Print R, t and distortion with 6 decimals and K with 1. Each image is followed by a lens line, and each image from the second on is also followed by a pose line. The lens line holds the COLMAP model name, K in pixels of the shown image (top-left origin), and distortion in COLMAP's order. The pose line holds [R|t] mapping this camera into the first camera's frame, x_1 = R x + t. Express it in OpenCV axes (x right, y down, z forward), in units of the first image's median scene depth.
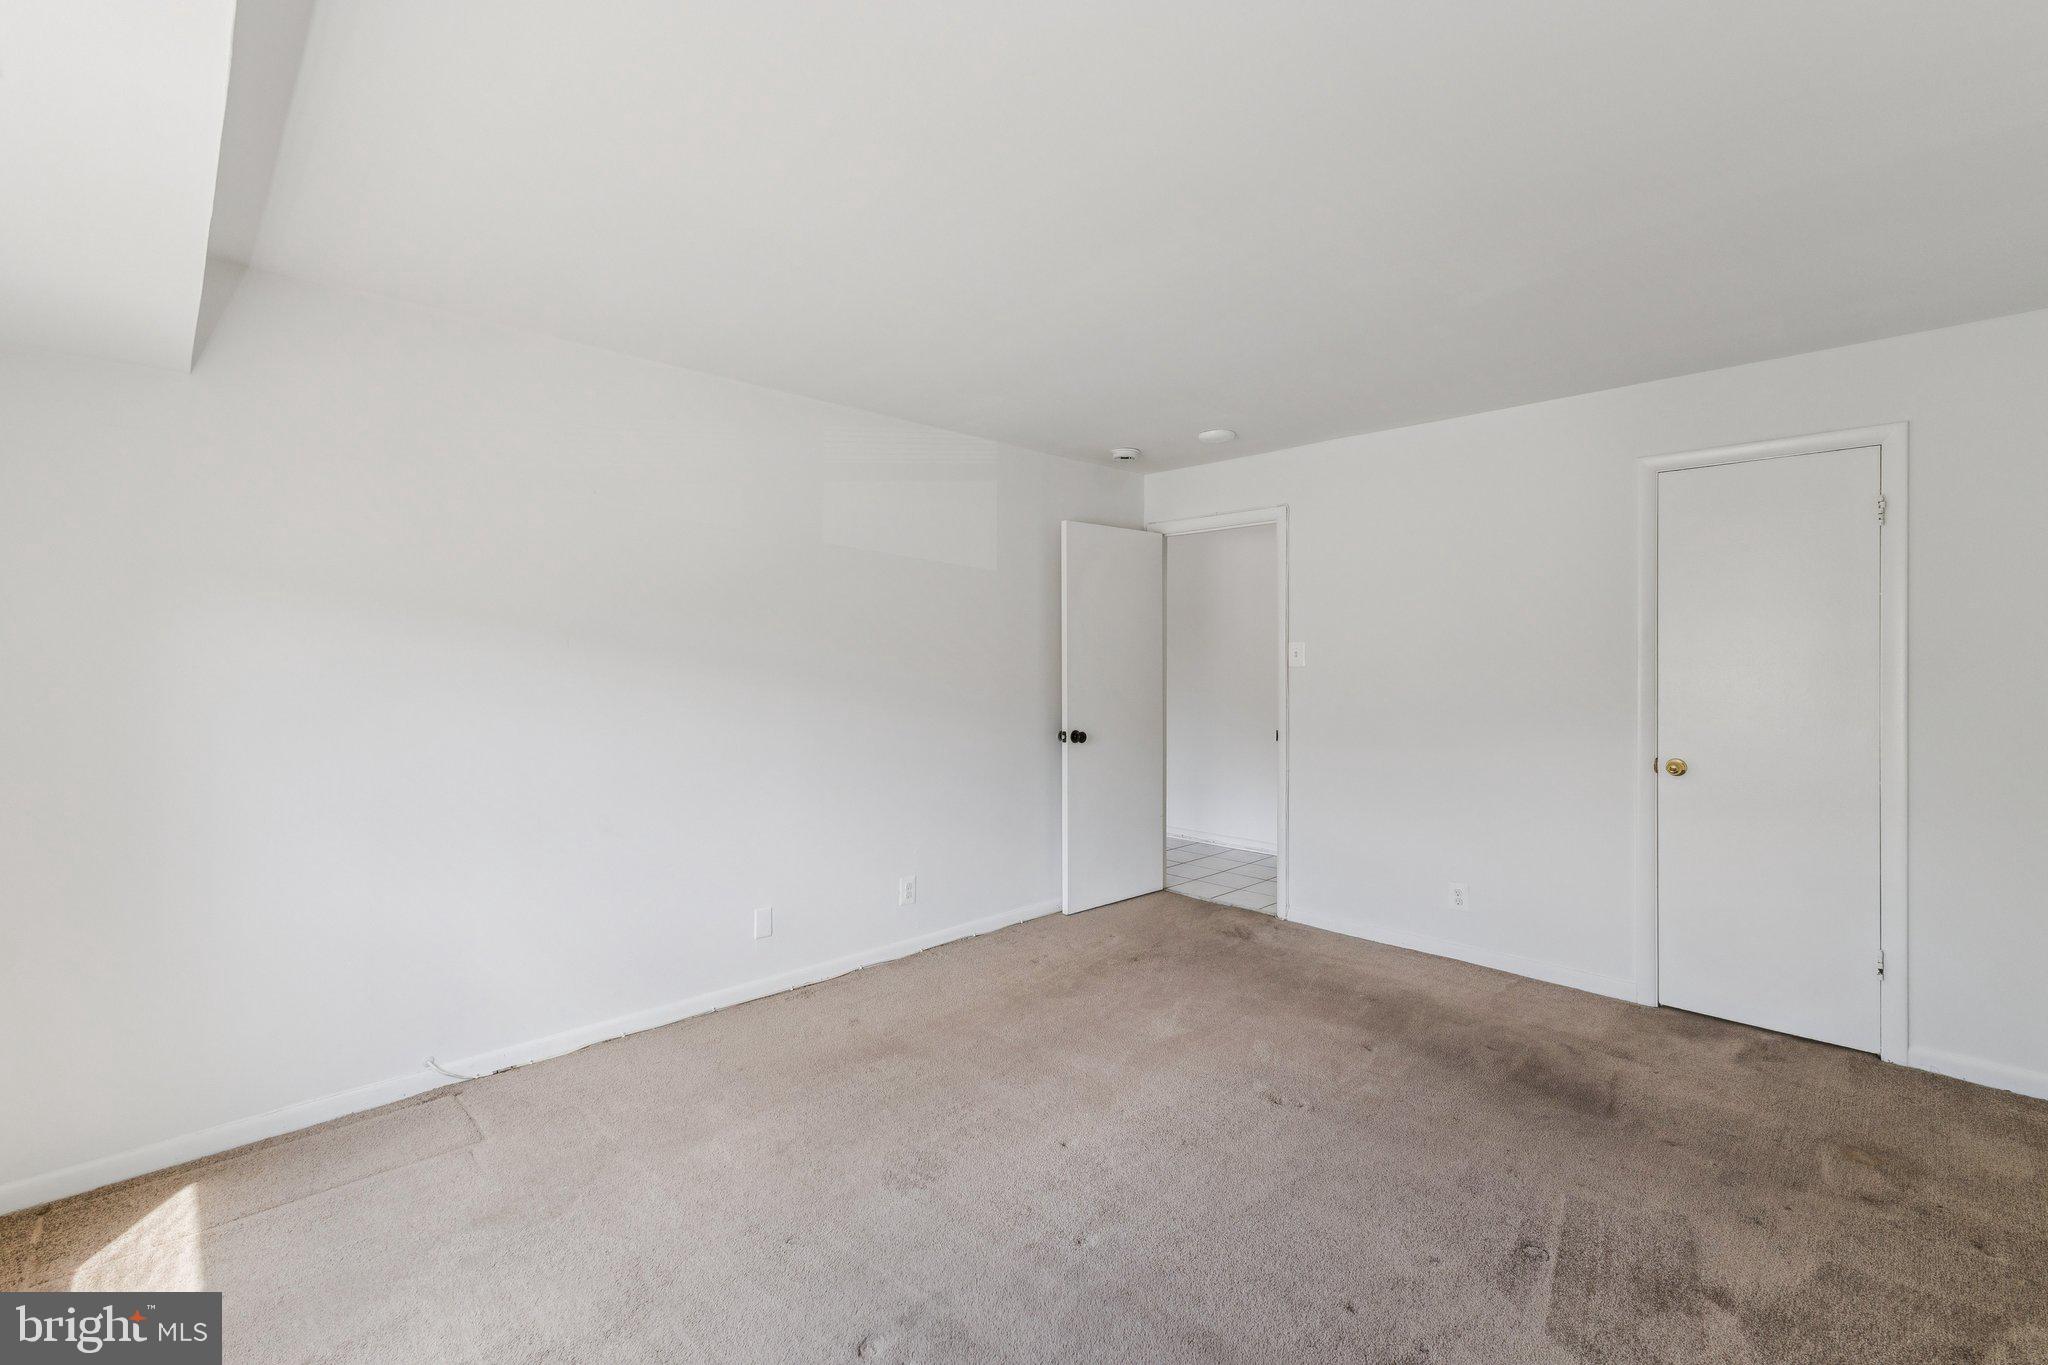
lens RADIAL K [[887.3, 0, 1025.7], [0, 887.3, 673.2], [0, 0, 1]] dist [-0.000186, 0.000779]
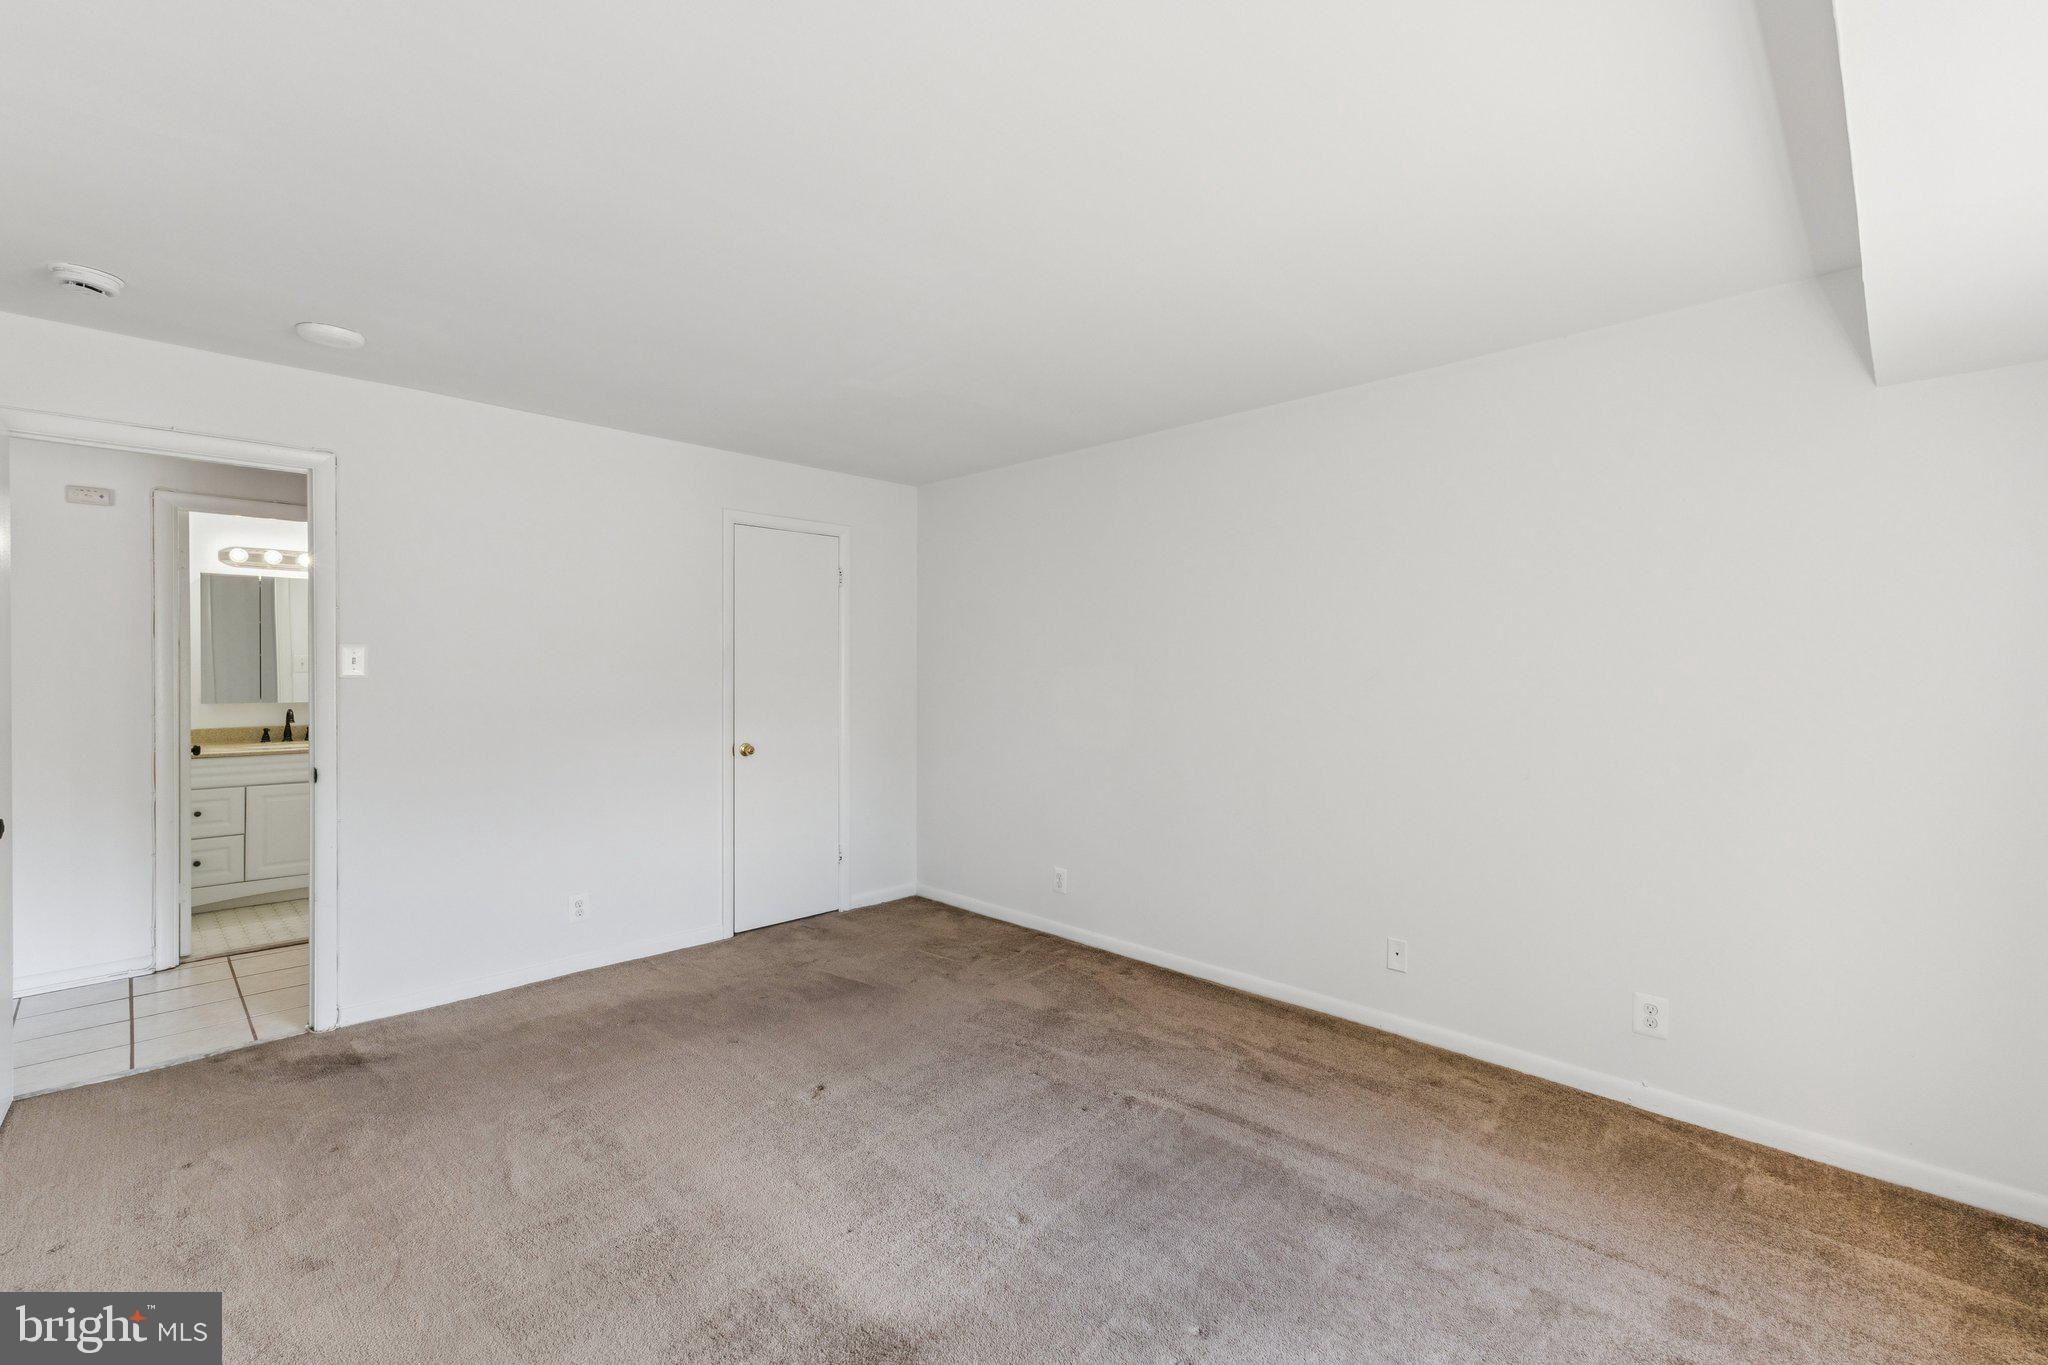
lens RADIAL K [[887.3, 0, 1025.7], [0, 887.3, 673.2], [0, 0, 1]] dist [-0.000186, 0.000779]
pose [[-0.023547, 0.006076, 0.999704, -0.594987], [0.018595, 0.999811, -0.005639, 0.007149], [-0.999550, 0.018456, -0.023656, 0.608051]]
